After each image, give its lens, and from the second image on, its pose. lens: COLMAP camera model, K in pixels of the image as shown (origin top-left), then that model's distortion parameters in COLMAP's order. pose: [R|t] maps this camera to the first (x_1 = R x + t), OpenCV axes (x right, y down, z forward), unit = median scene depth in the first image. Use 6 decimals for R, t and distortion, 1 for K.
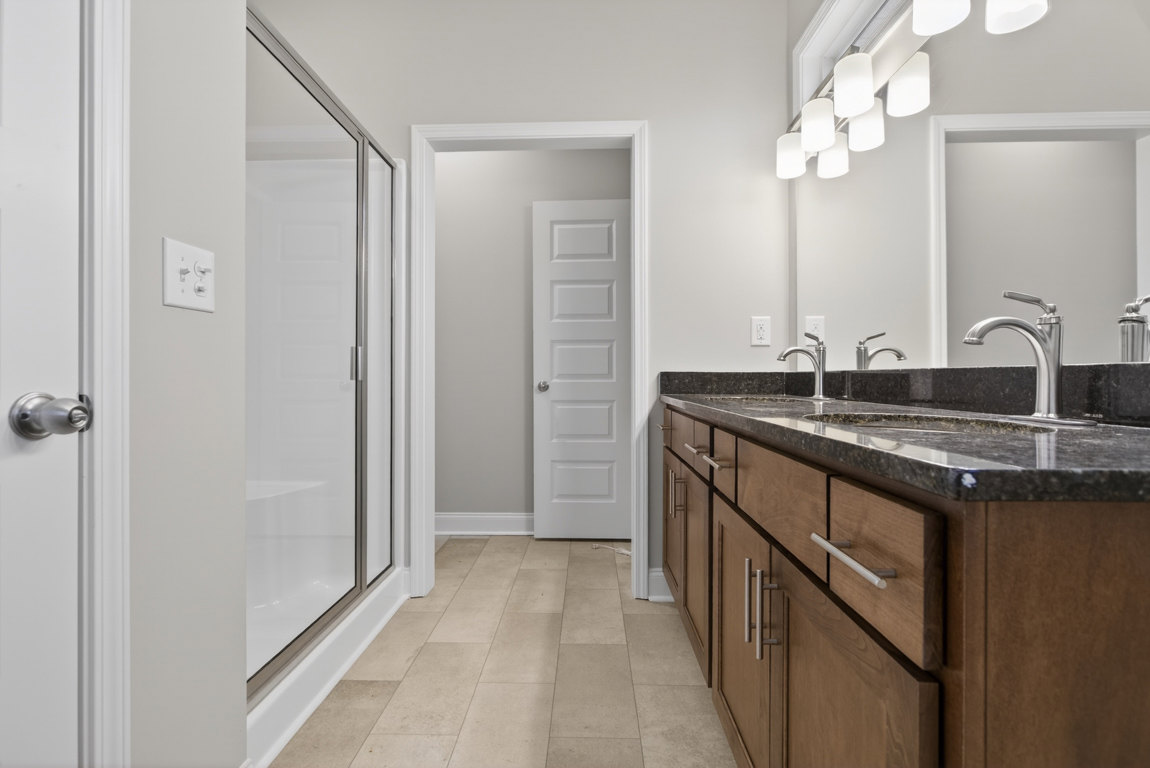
lens RADIAL K [[531.3, 0, 575.0], [0, 531.3, 384.0], [0, 0, 1]] dist [-0.002564, 0.000185]
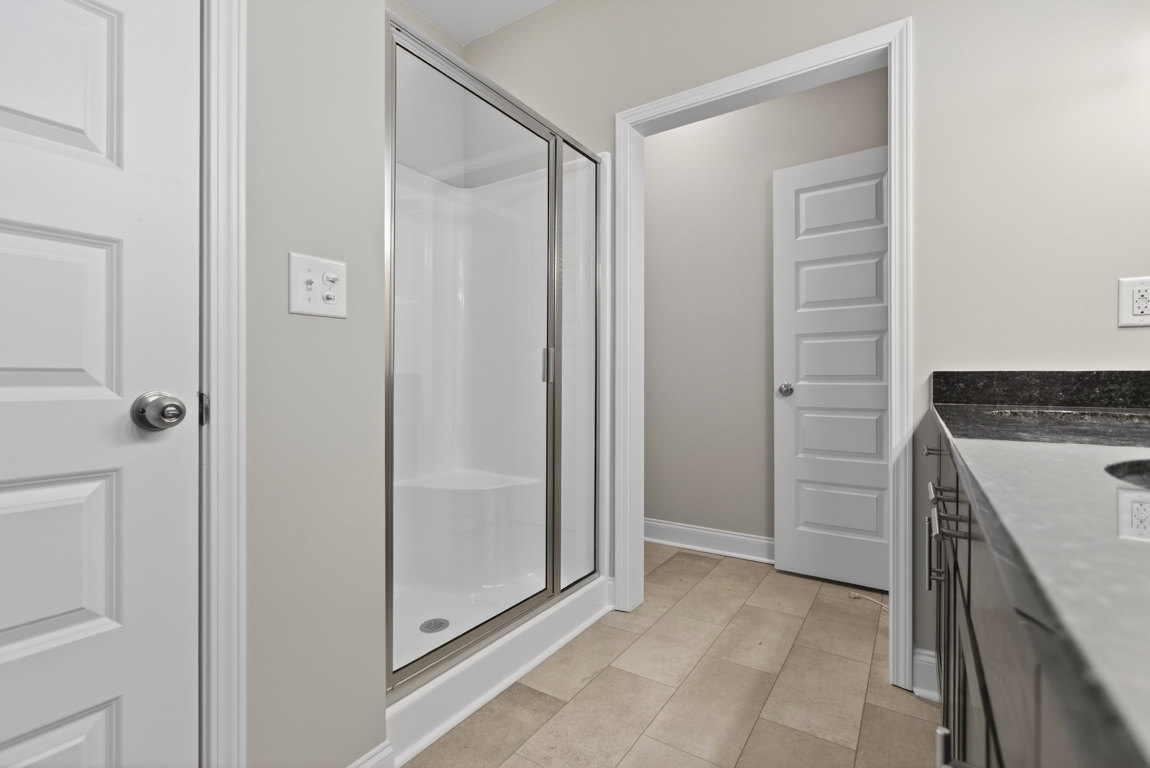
lens RADIAL K [[523.8, 0, 568.0], [0, 523.8, 384.7], [0, 0, 1]] dist [-0.000086, 0.000453]
pose [[0.844543, 0.005955, -0.535454, 0.128972], [-0.006972, 0.999976, 0.000124, -0.001968], [0.535442, 0.003628, 0.844564, 0.168051]]
